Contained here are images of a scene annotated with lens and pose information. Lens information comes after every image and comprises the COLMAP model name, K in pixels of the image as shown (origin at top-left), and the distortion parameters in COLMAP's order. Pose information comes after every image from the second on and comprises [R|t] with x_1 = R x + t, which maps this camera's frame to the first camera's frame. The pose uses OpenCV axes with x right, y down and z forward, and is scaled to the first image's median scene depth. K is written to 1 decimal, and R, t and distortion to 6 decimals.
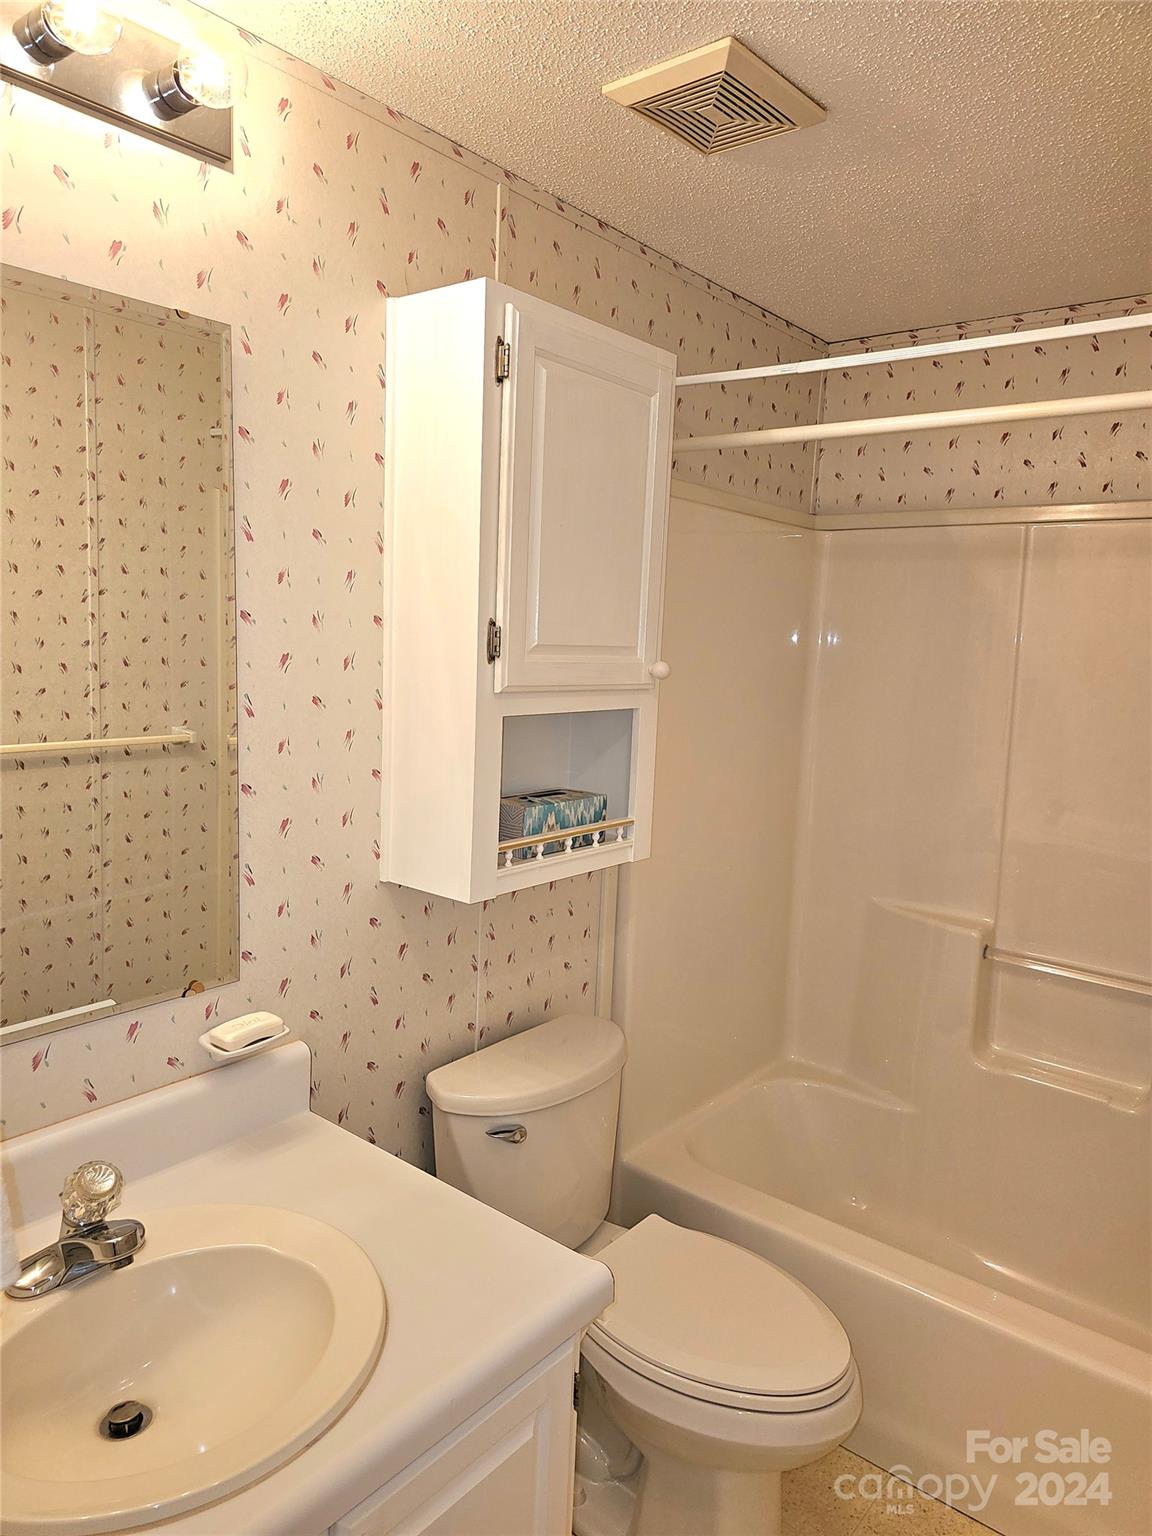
lens RADIAL K [[1030.4, 0, 585.1], [0, 1030.4, 773.5], [0, 0, 1]] dist [0.064971, -0.056140]
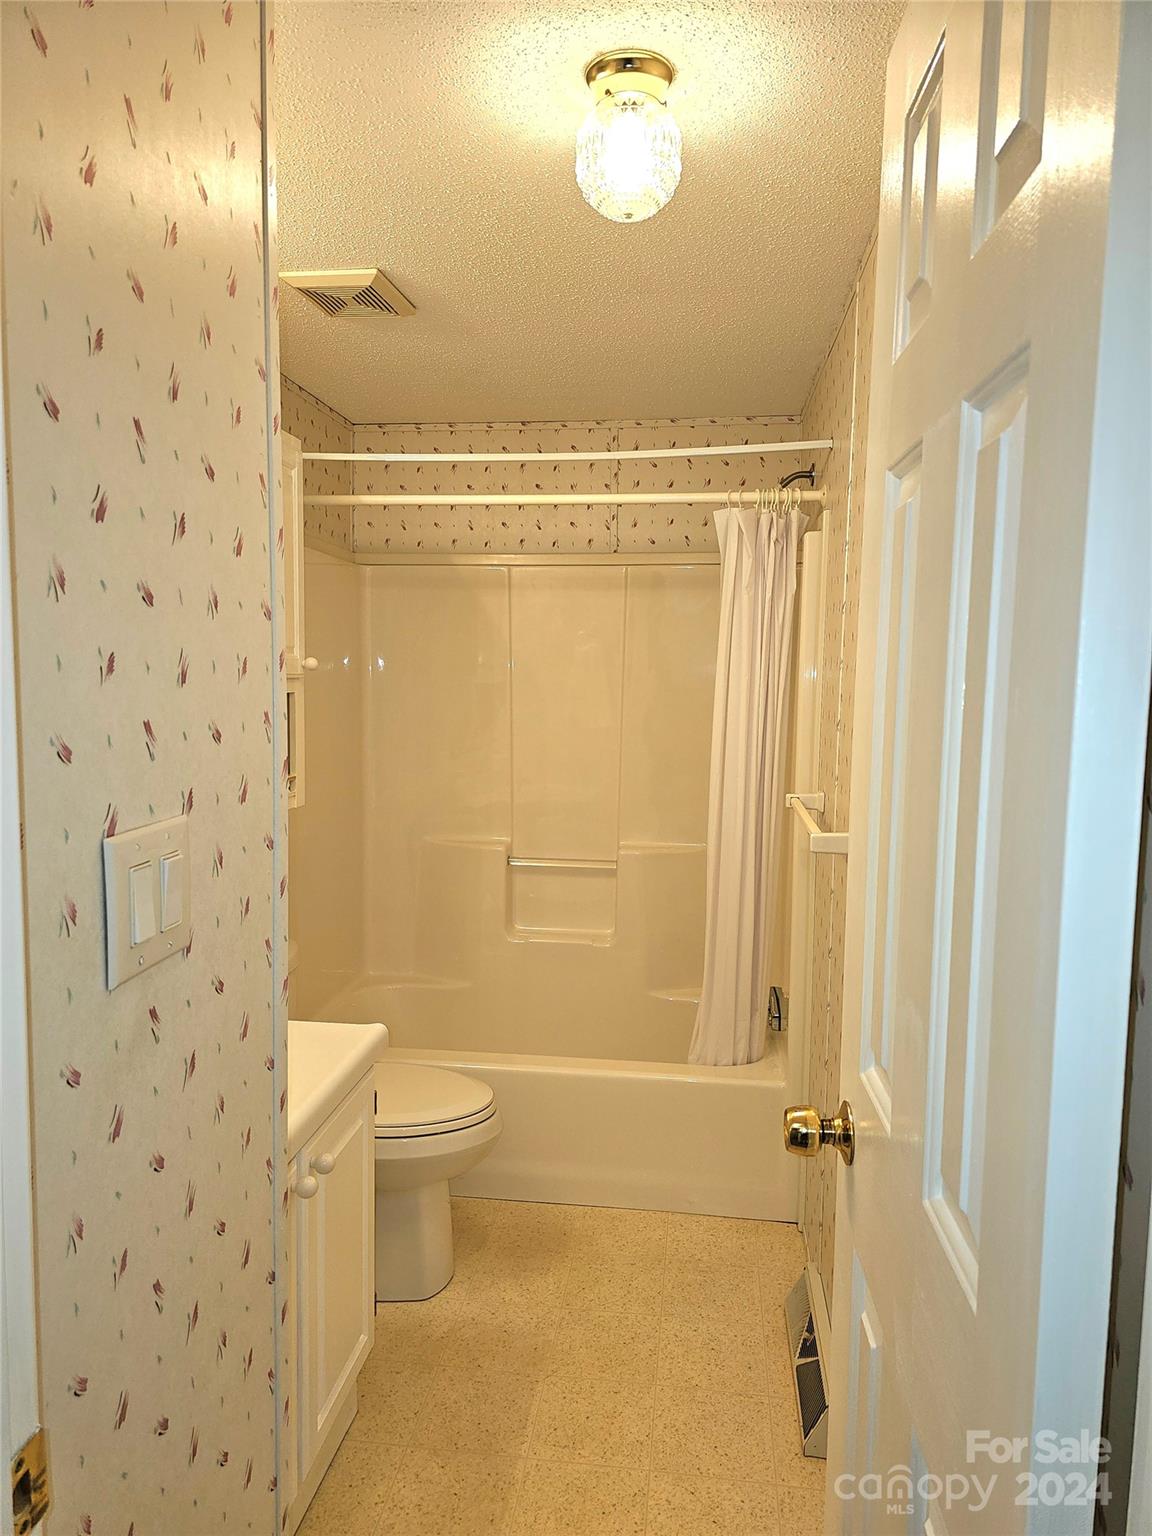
lens RADIAL K [[1030.4, 0, 566.8], [0, 1030.4, 765.5], [0, 0, 1]] dist [0.064971, -0.056140]
pose [[0.855499, -0.074714, 0.512386, -0.278170], [0.091071, 0.995821, -0.006849, 0.059560], [-0.509733, 0.052523, 0.858728, -0.282730]]
